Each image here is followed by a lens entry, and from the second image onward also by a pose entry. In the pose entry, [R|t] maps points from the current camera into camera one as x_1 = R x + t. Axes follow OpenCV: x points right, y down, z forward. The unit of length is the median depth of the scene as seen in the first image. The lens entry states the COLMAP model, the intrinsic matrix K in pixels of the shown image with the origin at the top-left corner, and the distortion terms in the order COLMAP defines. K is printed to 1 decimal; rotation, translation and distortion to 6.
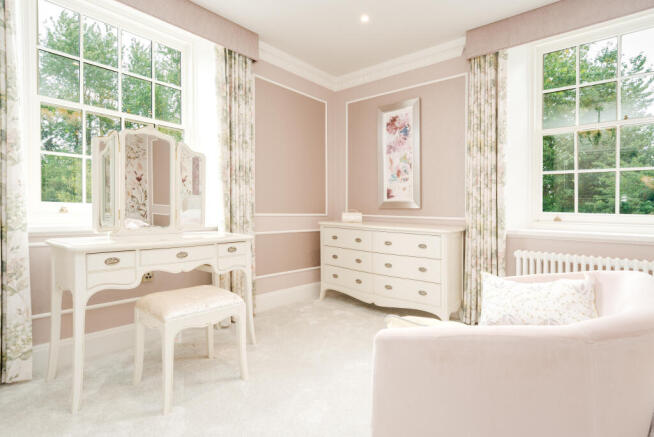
lens RADIAL K [[340.3, 0, 328.4], [0, 340.3, 217.9], [0, 0, 1]] dist [0.004975, 0.004859]
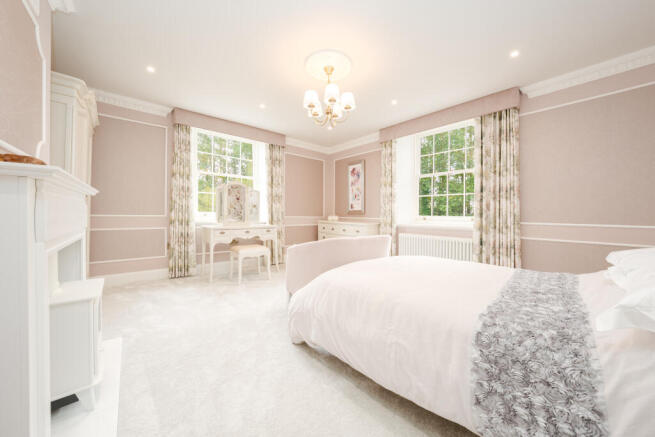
lens RADIAL K [[226.6, 0, 328.3], [0, 226.6, 217.2], [0, 0, 1]] dist [-0.015815, 0.000491]
pose [[0.990251, -0.001705, -0.139285, 0.288191], [-0.000356, 0.999891, -0.014774, 0.014782], [0.139295, 0.014679, 0.990142, -0.425168]]
